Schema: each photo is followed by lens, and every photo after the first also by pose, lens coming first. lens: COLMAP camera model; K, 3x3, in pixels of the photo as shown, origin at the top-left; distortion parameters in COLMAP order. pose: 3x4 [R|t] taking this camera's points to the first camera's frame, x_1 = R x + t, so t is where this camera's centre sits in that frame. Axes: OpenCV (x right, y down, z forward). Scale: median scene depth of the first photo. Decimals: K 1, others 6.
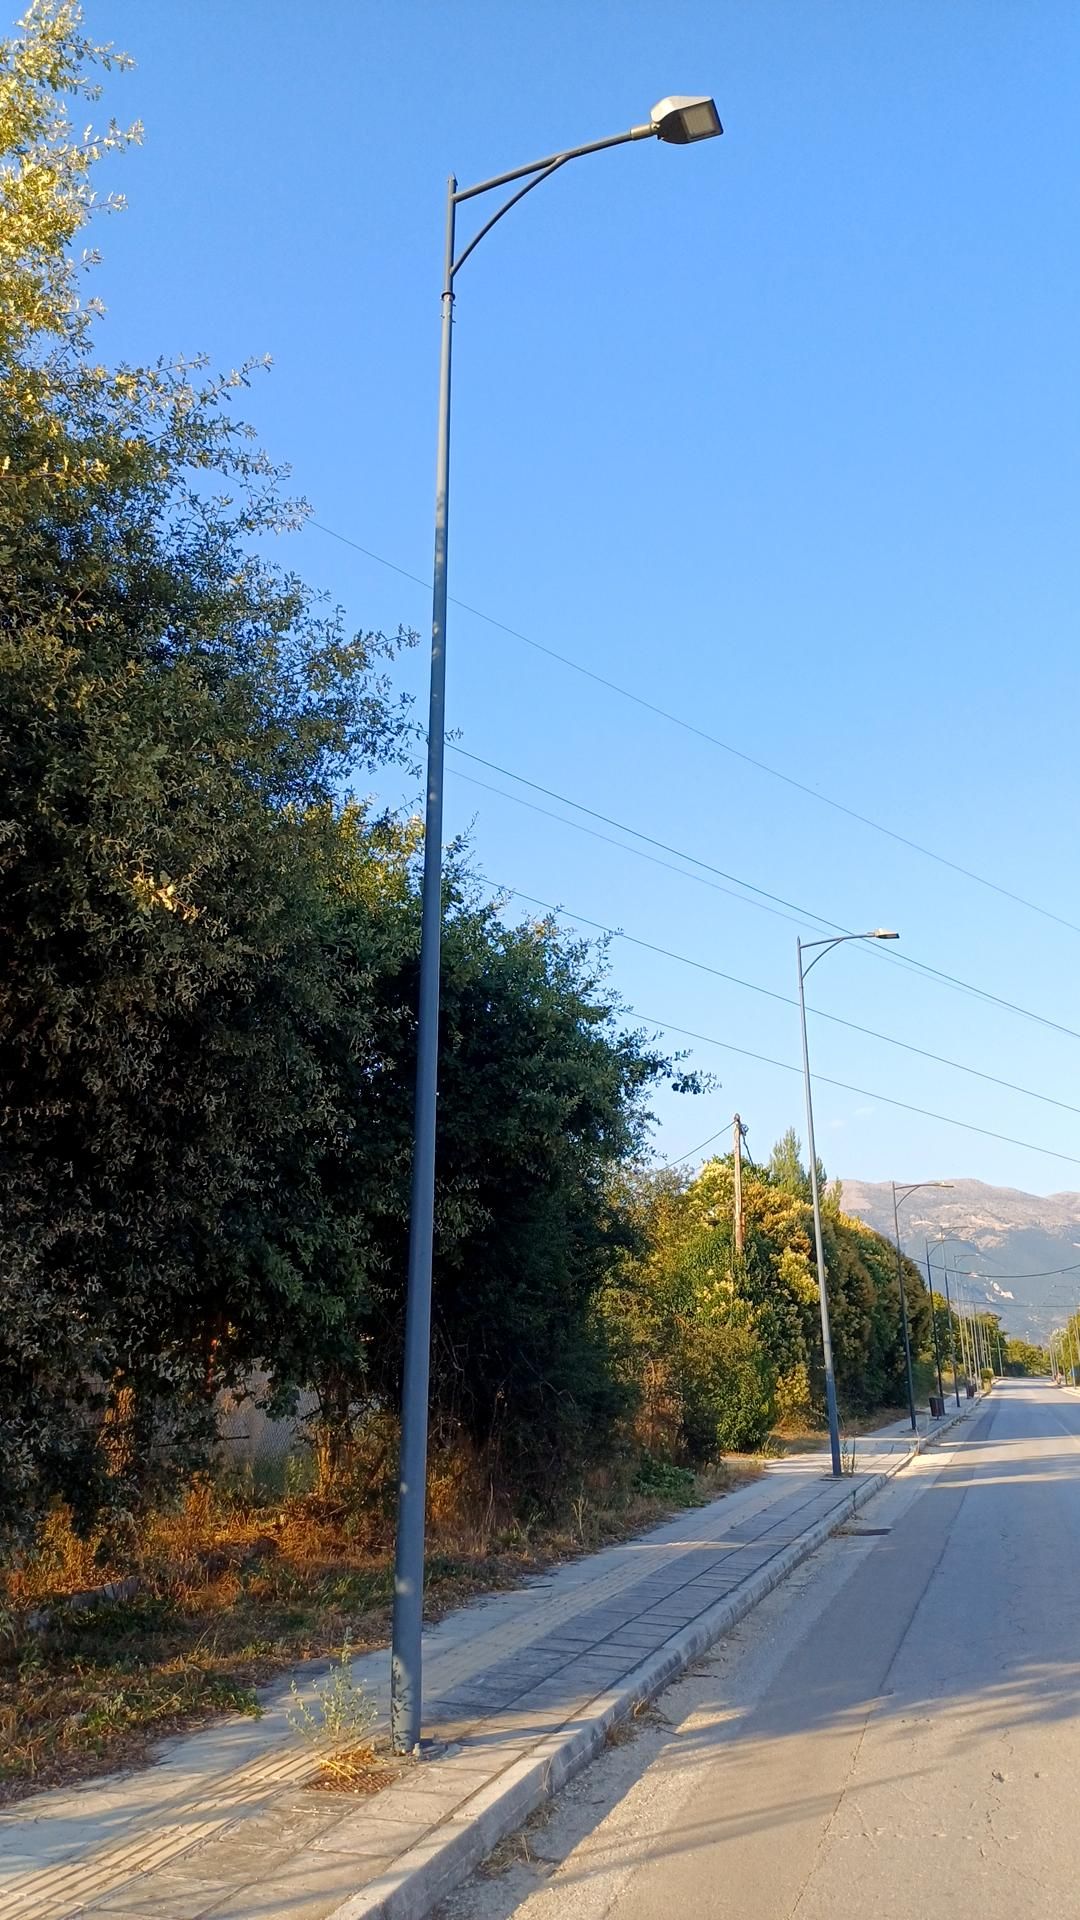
lens RADIAL K [[1140.7, 0, 534.2], [0, 1140.7, 927.6], [0, 0, 1]] dist [0.000359, -0.000170]
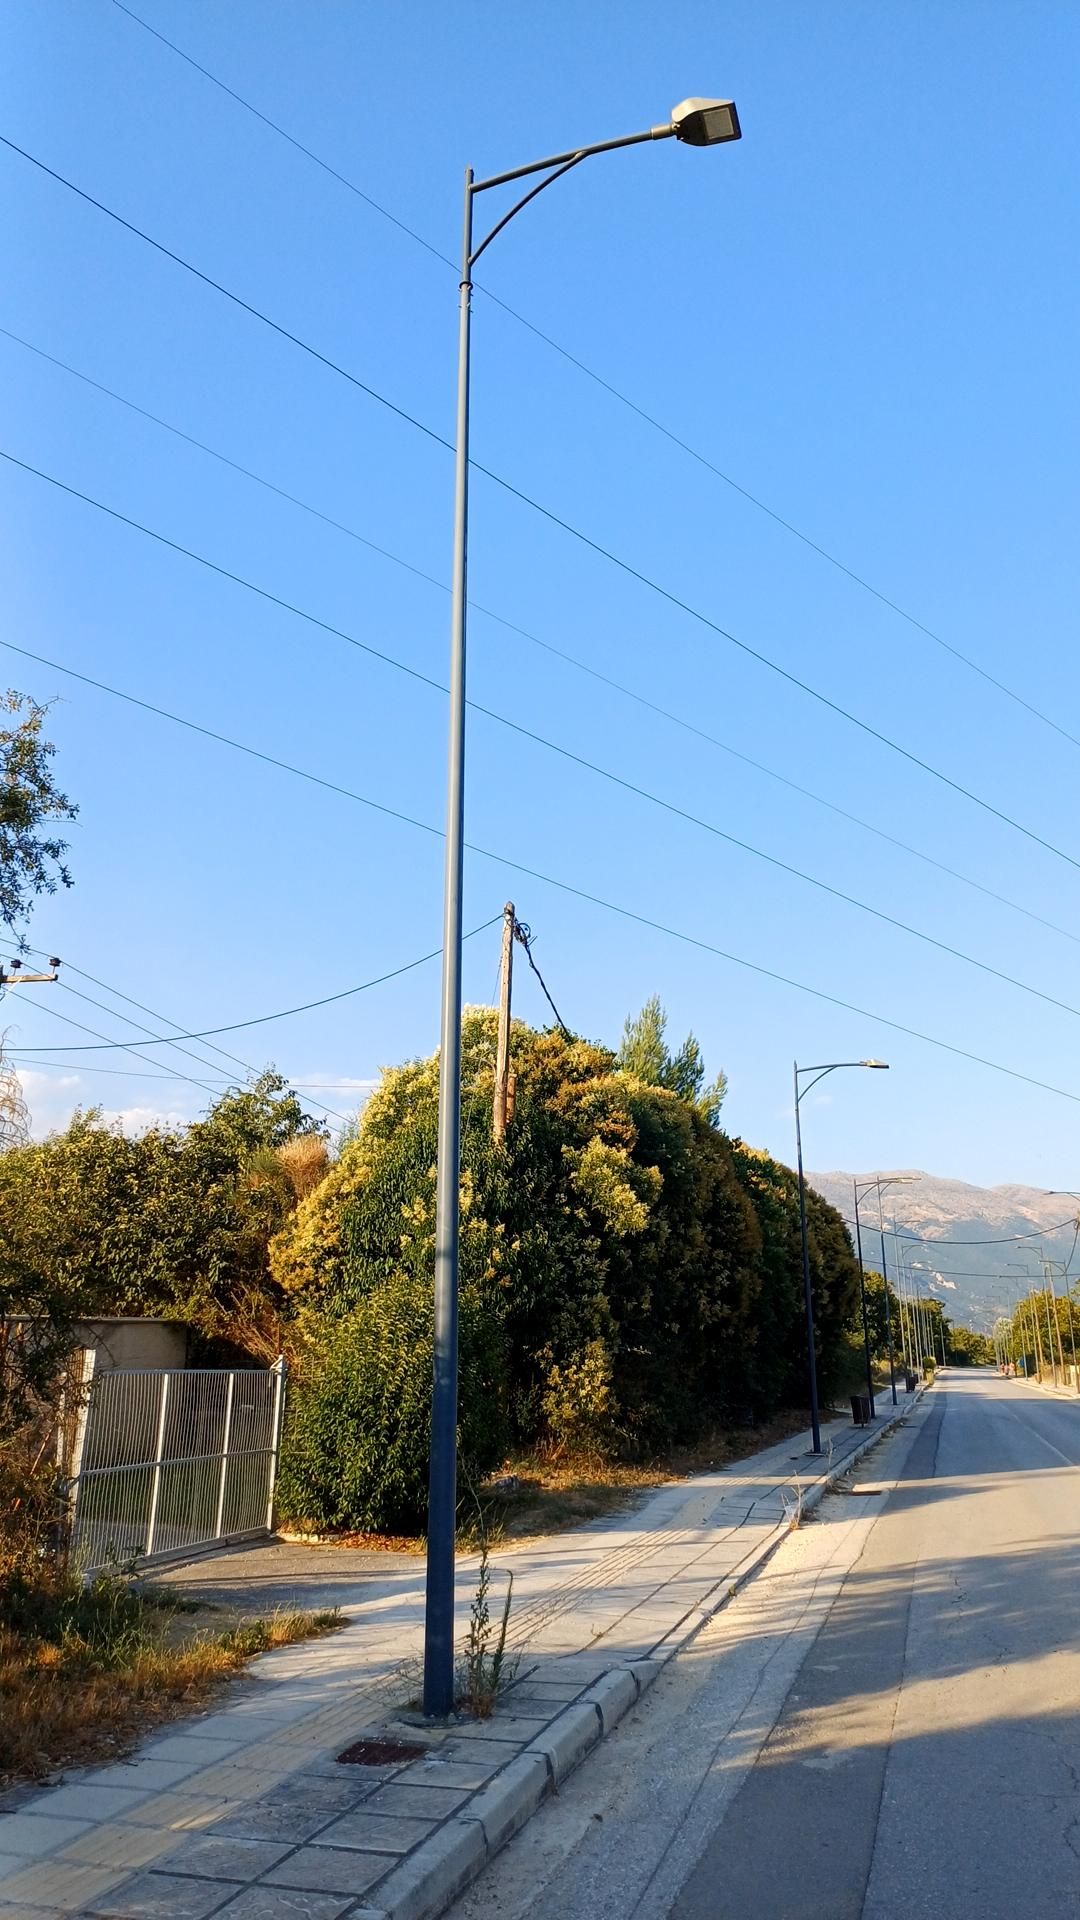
lens RADIAL K [[1180.8, 0, 540.0], [0, 1180.8, 960.0], [0, 0, 1]] dist [0.052194, 0.000281]
pose [[0.998453, 0.013162, 0.054031, 0.147688], [-0.015619, 0.998852, 0.045292, 0.150982], [-0.053373, -0.046066, 0.997512, 0.383710]]
